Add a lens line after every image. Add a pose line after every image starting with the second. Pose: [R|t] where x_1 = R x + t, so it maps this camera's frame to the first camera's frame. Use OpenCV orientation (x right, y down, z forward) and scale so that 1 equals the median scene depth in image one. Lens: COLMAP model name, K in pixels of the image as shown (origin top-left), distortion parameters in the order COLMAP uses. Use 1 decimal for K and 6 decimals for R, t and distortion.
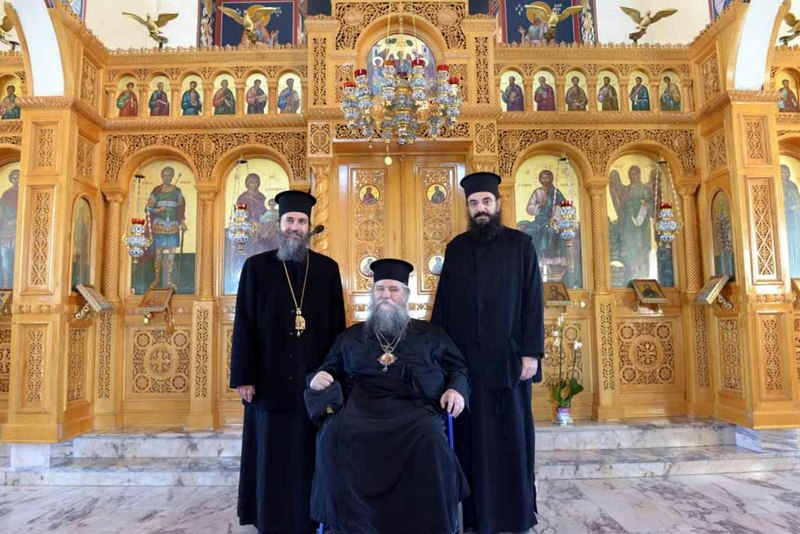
lens RADIAL K [[590.4, 0, 399.4], [0, 590.4, 262.0], [0, 0, 1]] dist [-0.043801, -0.009143]
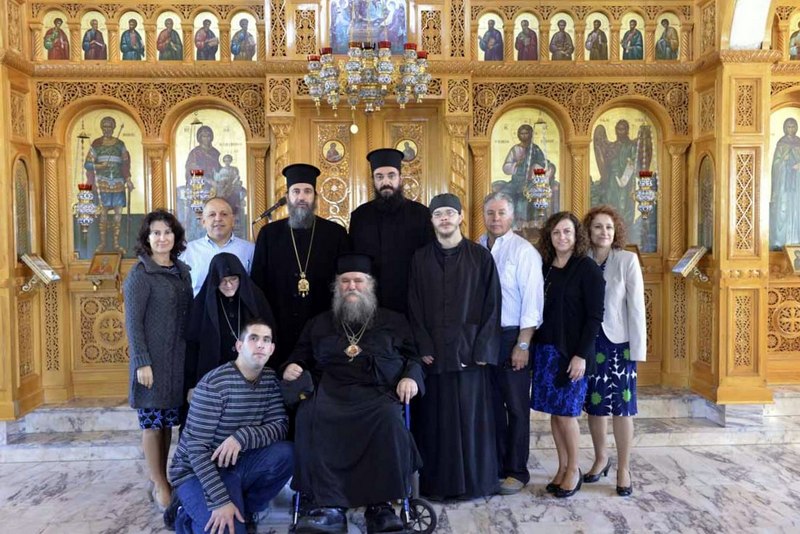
lens RADIAL K [[825.0, 0, 400.8], [0, 825.0, 263.6], [0, 0, 1]] dist [0.042850, 0.000000]
pose [[0.999289, 0.003825, 0.037507, 0.006502], [-0.009449, 0.988498, 0.150942, -0.141755], [-0.036498, -0.151189, 0.987831, -0.319371]]
